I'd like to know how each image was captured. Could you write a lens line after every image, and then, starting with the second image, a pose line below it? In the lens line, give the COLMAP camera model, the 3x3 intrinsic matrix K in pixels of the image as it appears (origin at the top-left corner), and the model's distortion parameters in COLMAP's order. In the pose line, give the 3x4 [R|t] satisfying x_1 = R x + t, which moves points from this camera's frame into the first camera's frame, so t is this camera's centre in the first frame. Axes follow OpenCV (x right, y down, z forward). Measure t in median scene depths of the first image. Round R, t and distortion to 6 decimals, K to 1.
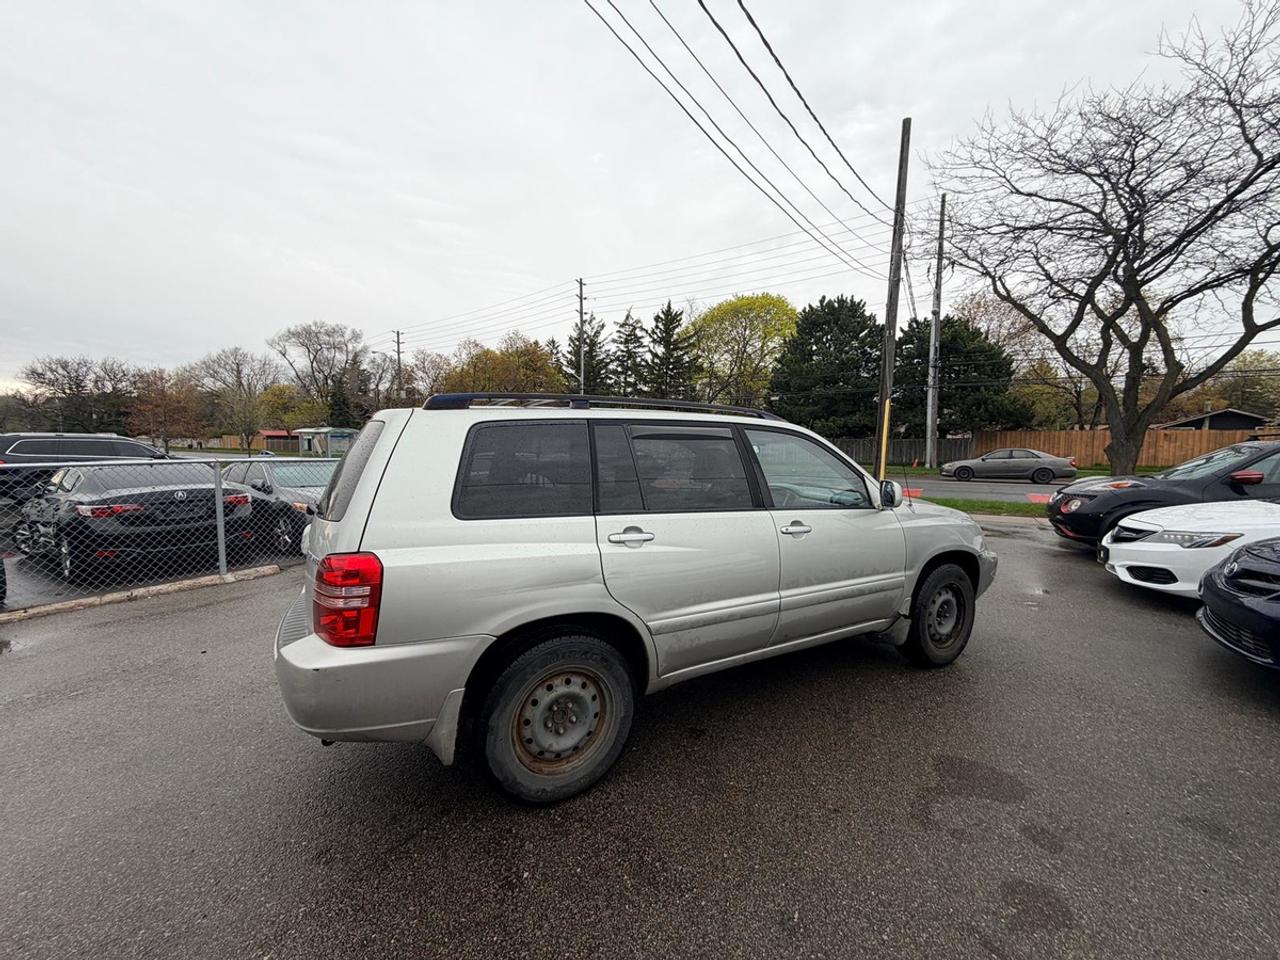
lens RADIAL K [[504.0, 0, 635.9], [0, 504.0, 484.8], [0, 0, 1]] dist [-0.002683, -0.000082]
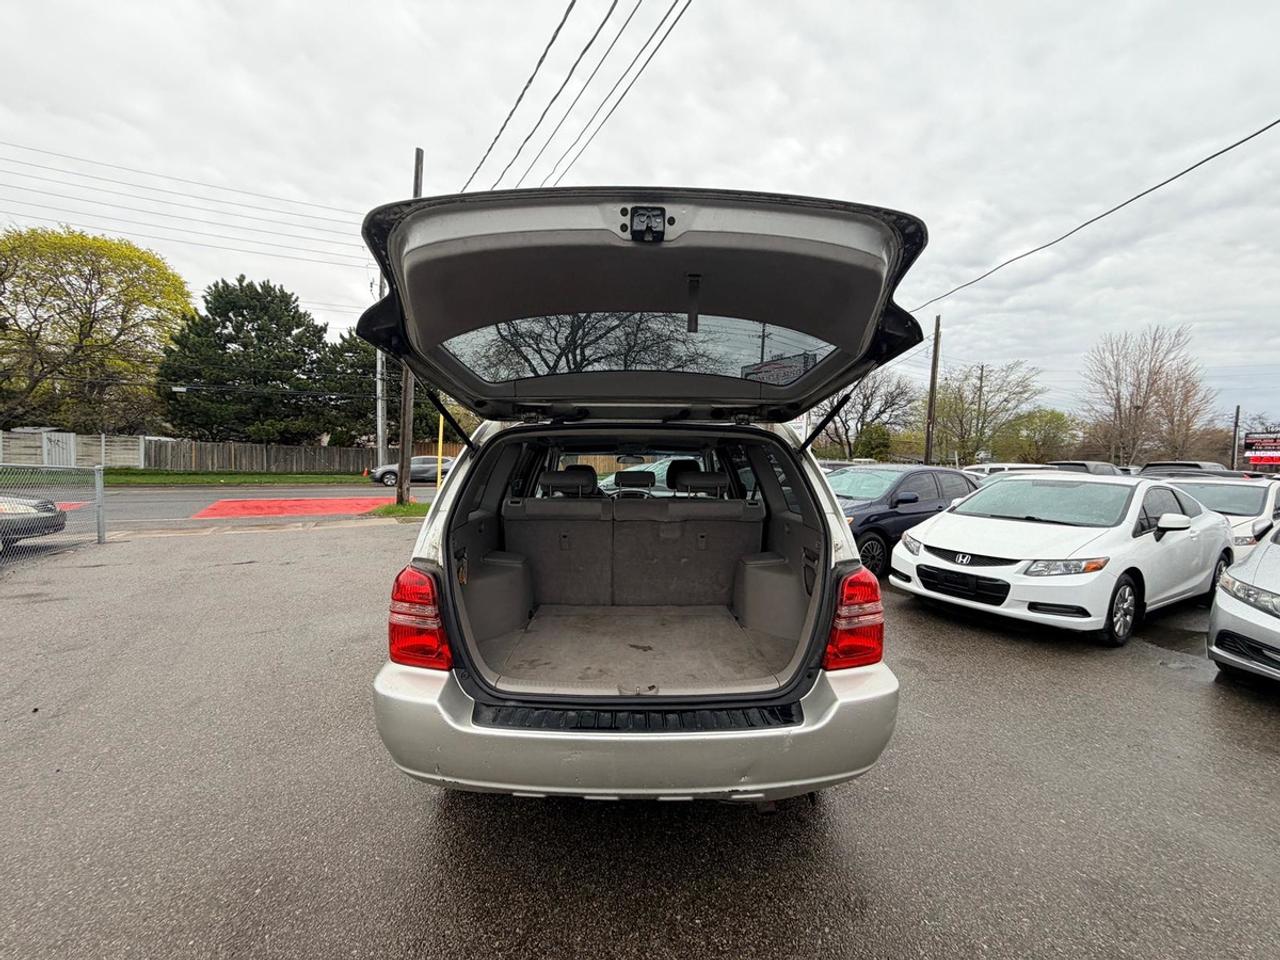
lens RADIAL K [[504.0, 0, 635.9], [0, 504.0, 484.8], [0, 0, 1]] dist [-0.002683, -0.000082]
pose [[0.472108, -0.036219, 0.880796, -0.058388], [0.051402, 0.998587, 0.013511, -0.002100], [-0.880041, 0.038896, 0.473303, 0.032919]]
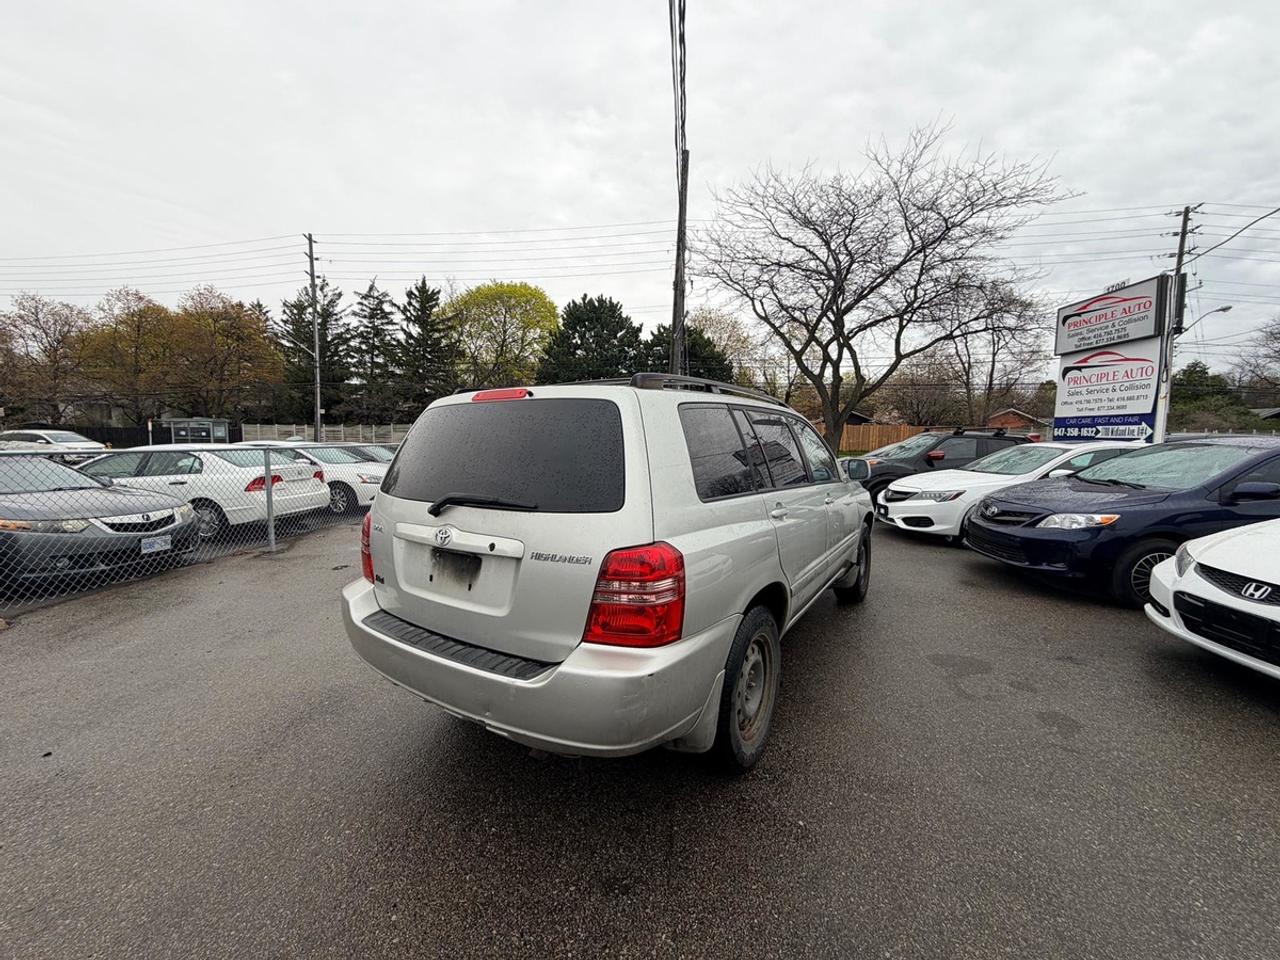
lens RADIAL K [[504.0, 0, 635.9], [0, 504.0, 484.8], [0, 0, 1]] dist [-0.002683, -0.000082]
pose [[0.884656, -0.042701, 0.464285, -0.035753], [0.033481, 0.999045, 0.028090, 0.000115], [-0.465041, -0.009305, 0.885240, 0.007477]]
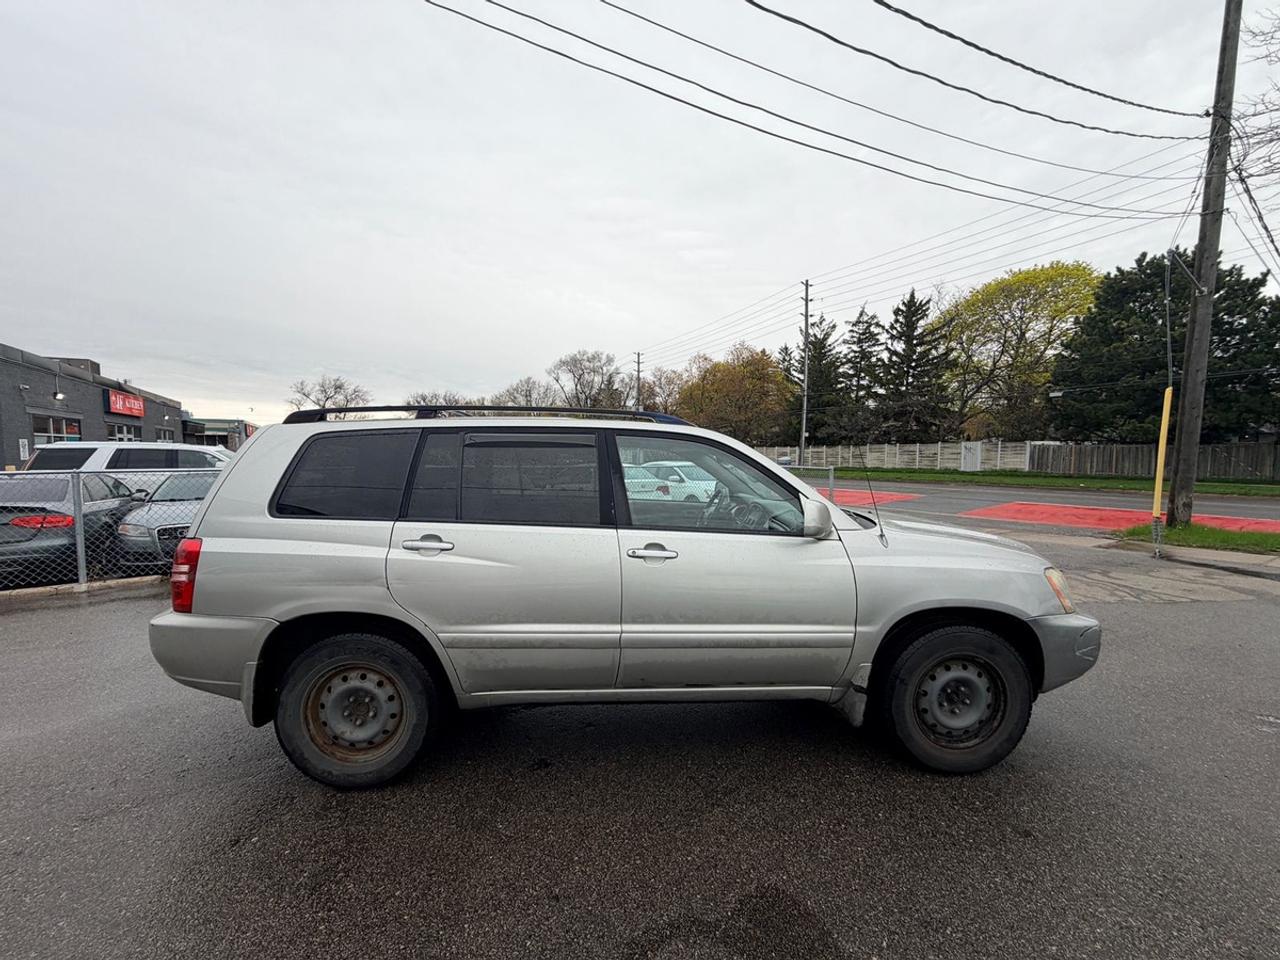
lens RADIAL K [[504.0, 0, 635.9], [0, 504.0, 484.8], [0, 0, 1]] dist [-0.002683, -0.000082]
pose [[0.894864, 0.024713, -0.445654, 0.035611], [-0.033168, 0.999387, -0.011181, -0.000799], [0.445105, 0.024786, 0.895135, 0.012764]]
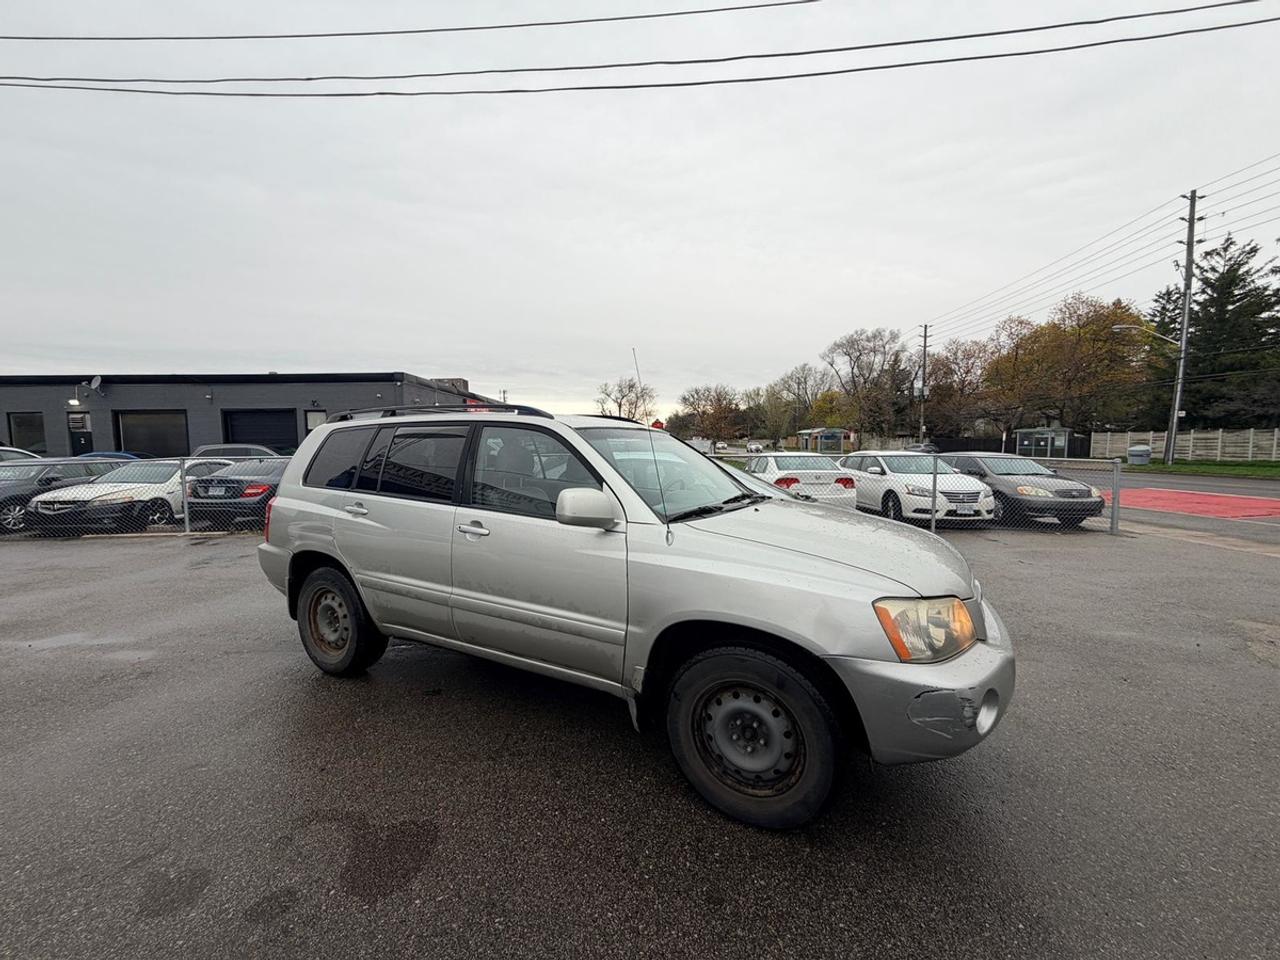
lens RADIAL K [[504.0, 0, 635.9], [0, 504.0, 484.8], [0, 0, 1]] dist [-0.002683, -0.000082]
pose [[0.542997, 0.062763, -0.837386, 0.068928], [-0.060996, 0.997517, 0.035213, -0.002629], [0.837517, 0.031957, 0.545476, 0.039374]]
